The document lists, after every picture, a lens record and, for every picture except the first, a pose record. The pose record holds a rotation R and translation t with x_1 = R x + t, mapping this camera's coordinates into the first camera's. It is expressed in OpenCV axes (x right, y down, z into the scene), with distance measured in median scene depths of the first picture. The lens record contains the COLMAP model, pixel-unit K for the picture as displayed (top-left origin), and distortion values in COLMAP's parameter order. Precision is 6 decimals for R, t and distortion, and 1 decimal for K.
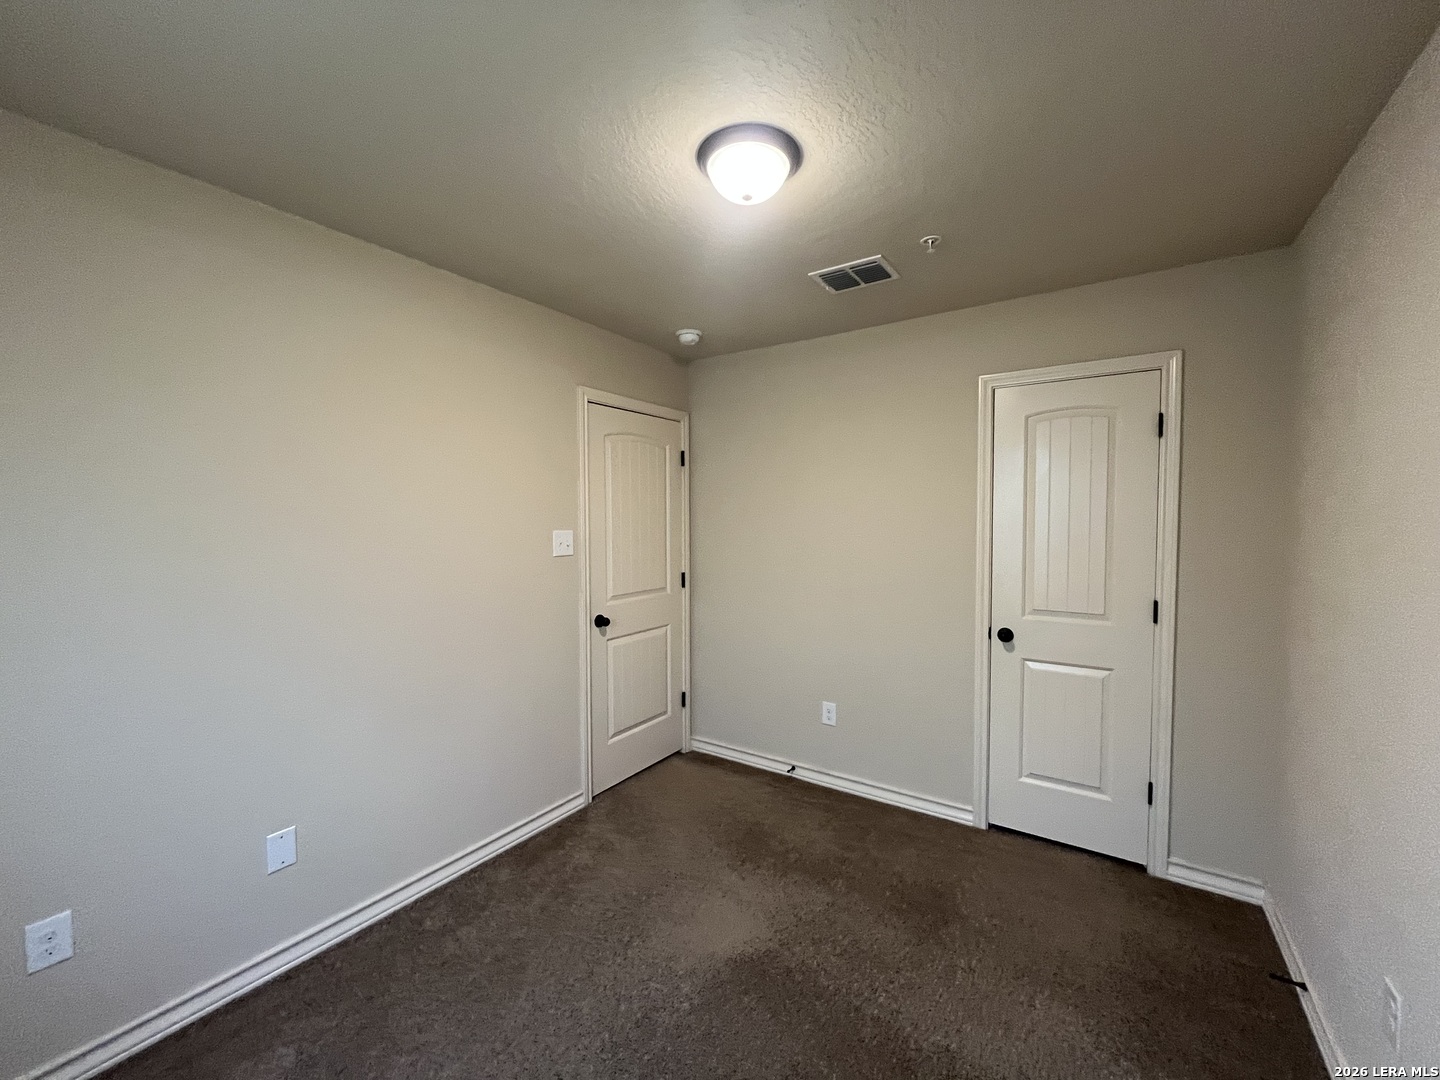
lens RADIAL K [[580.8, 0, 722.7], [0, 580.8, 541.6], [0, 0, 1]] dist [-0.002327, -0.000001]
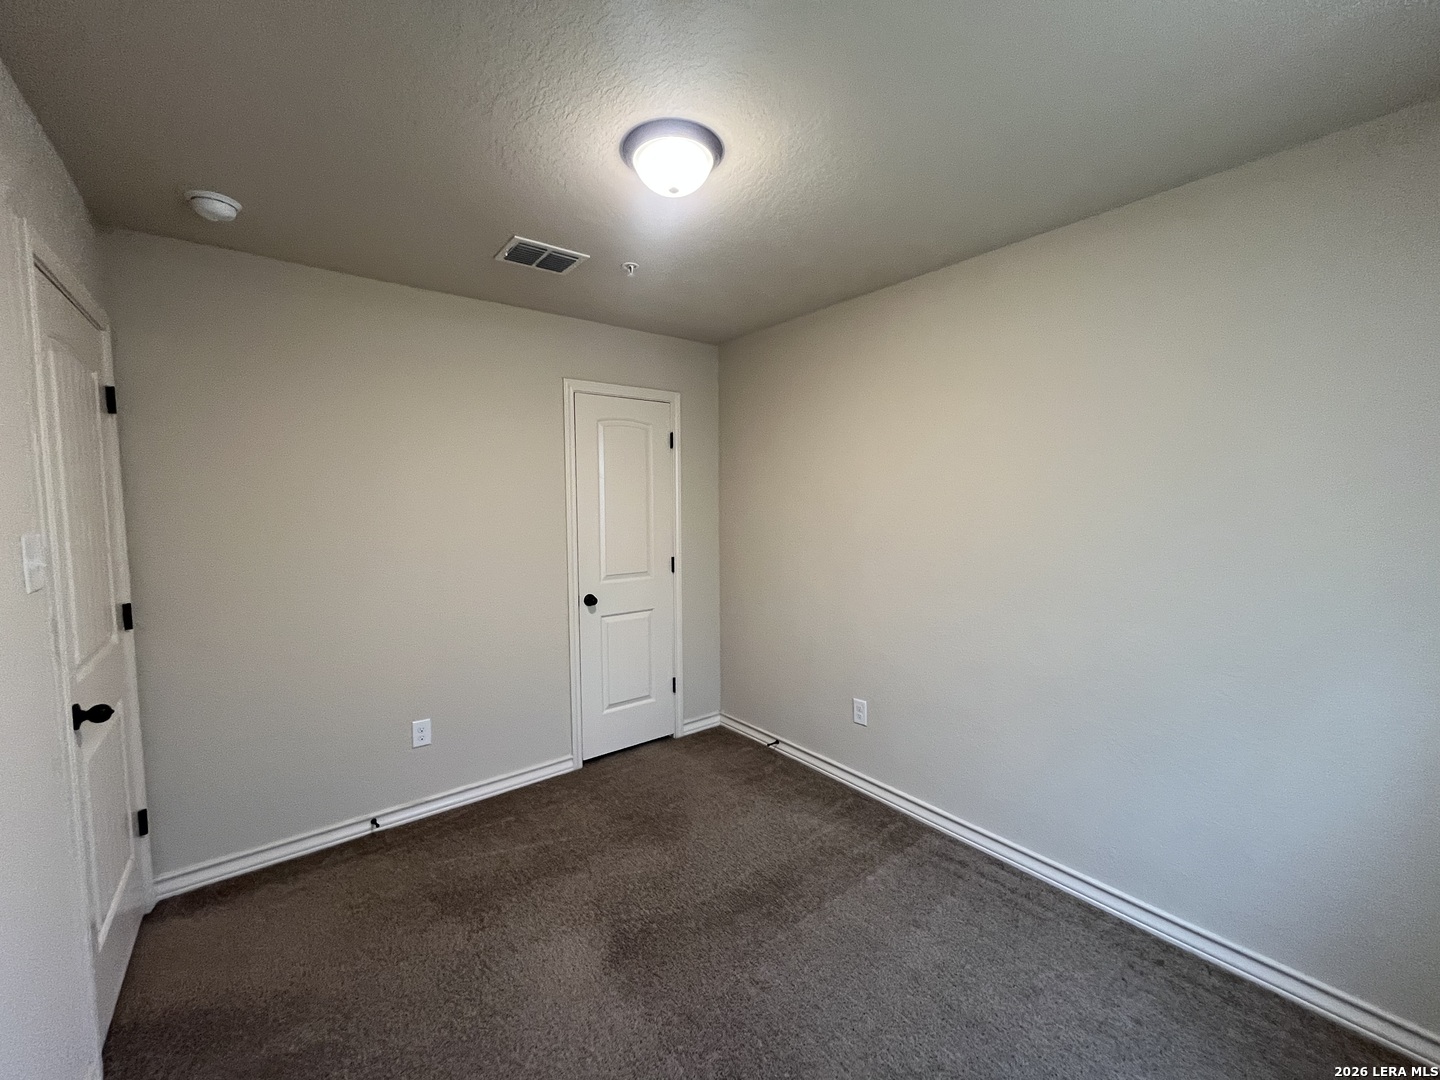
lens RADIAL K [[580.8, 0, 727.1], [0, 580.8, 541.4], [0, 0, 1]] dist [-0.002327, -0.000001]
pose [[0.297151, -0.068966, 0.952336, -0.576156], [0.042686, 0.997350, 0.058907, -0.019977], [-0.953876, 0.023147, 0.299308, 0.369694]]
